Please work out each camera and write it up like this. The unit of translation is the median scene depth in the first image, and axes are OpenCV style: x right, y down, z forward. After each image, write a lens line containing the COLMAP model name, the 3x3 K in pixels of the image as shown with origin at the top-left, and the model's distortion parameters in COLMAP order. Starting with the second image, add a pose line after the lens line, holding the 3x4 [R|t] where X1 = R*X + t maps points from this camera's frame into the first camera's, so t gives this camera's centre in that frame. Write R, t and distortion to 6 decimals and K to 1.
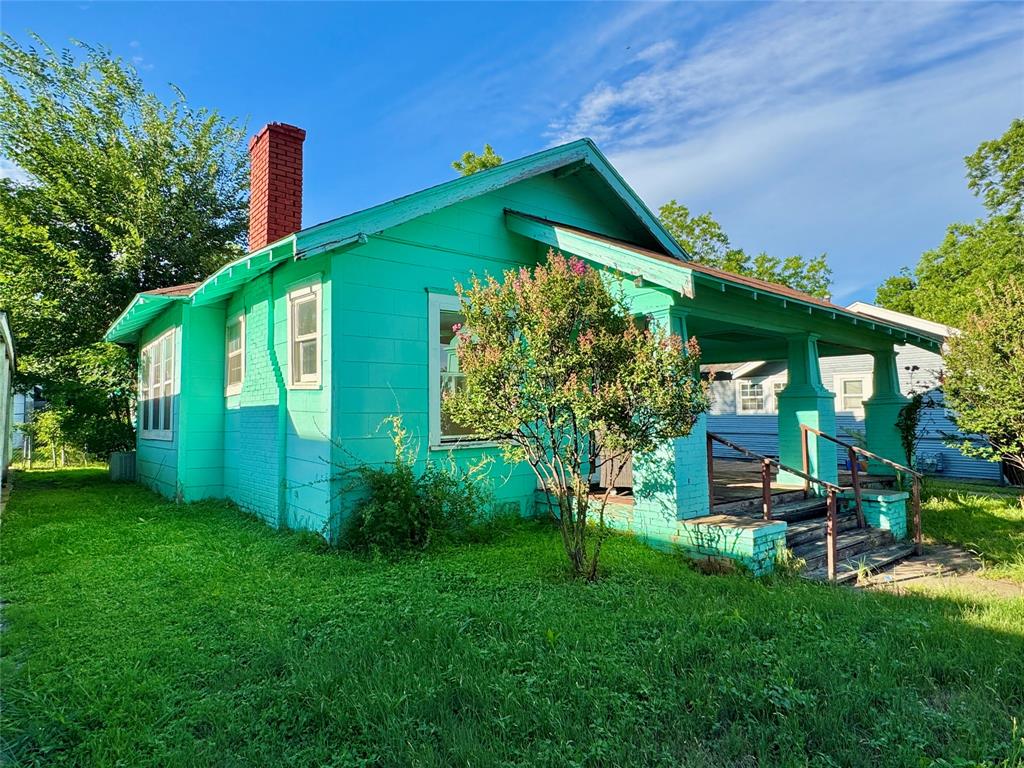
lens RADIAL K [[600.1, 0, 510.1], [0, 600.1, 387.9], [0, 0, 1]] dist [-0.000147, 0.000400]
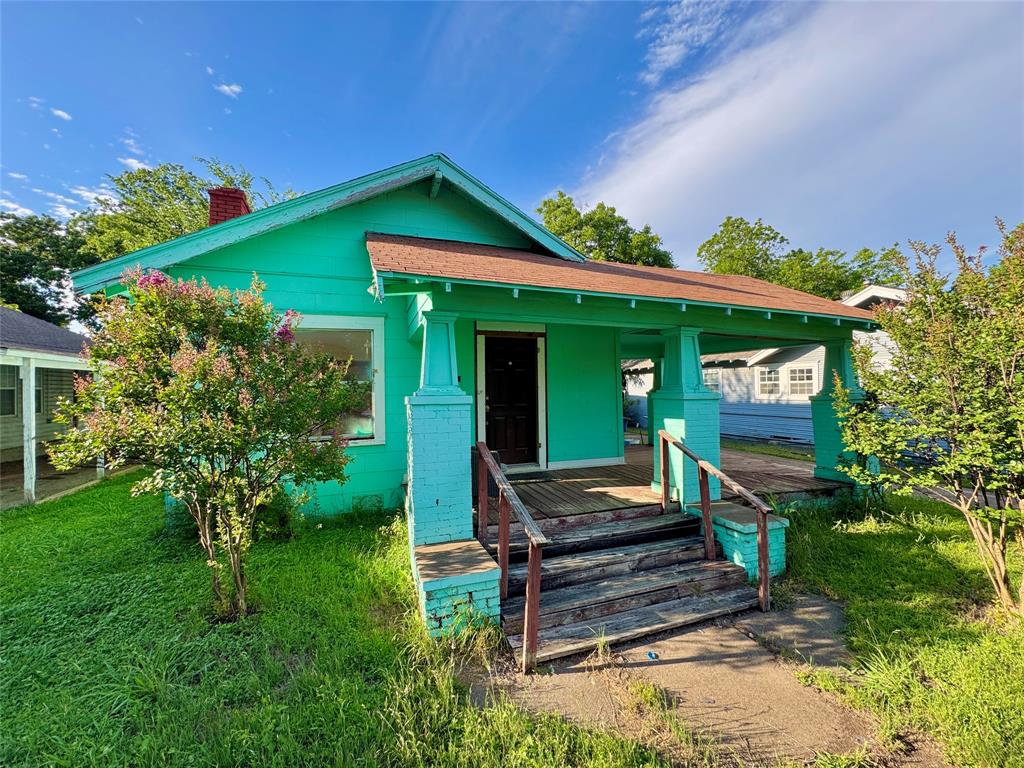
lens RADIAL K [[410.0, 0, 512.0], [0, 410.0, 384.0], [0, 0, 1]] dist [-0.003082, 0.000079]
pose [[0.945063, -0.011019, -0.326702, 0.363876], [0.021989, 0.999311, 0.029904, -0.024649], [0.326147, -0.035444, 0.944654, 0.268411]]
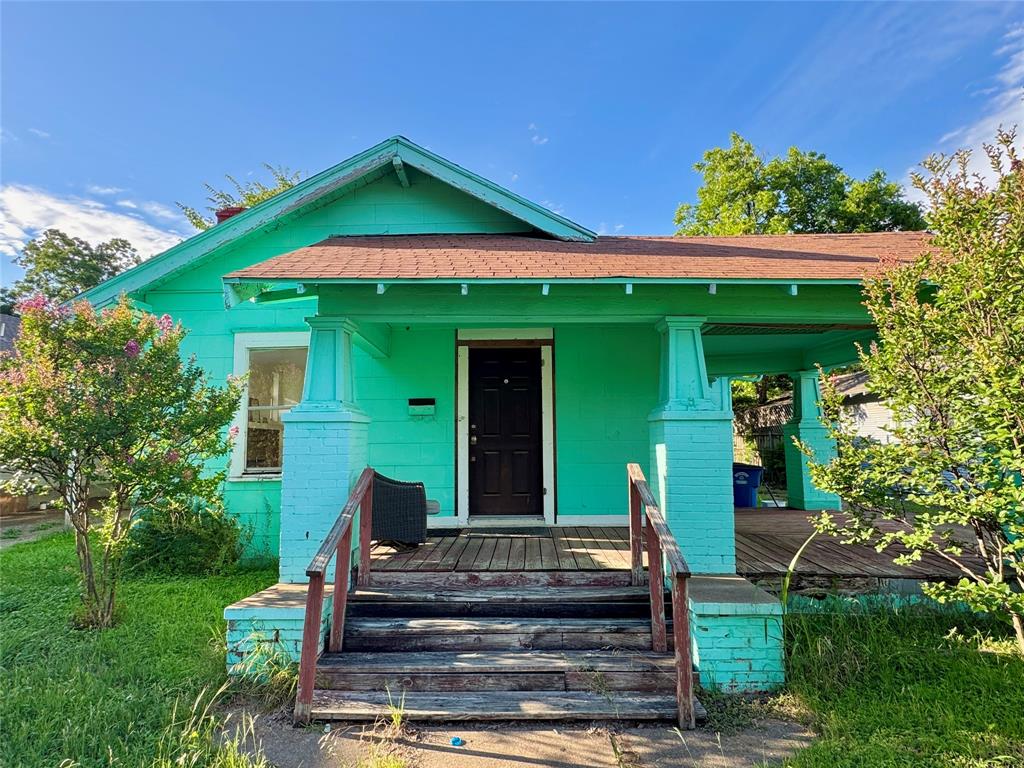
lens RADIAL K [[582.8, 0, 512.0], [0, 582.8, 384.0], [0, 0, 1]] dist [-0.000222, 0.000628]
pose [[0.770262, -0.062653, -0.634643, 0.598301], [0.033597, 0.997767, -0.057725, 0.005687], [0.636842, 0.023141, 0.770647, 0.341313]]
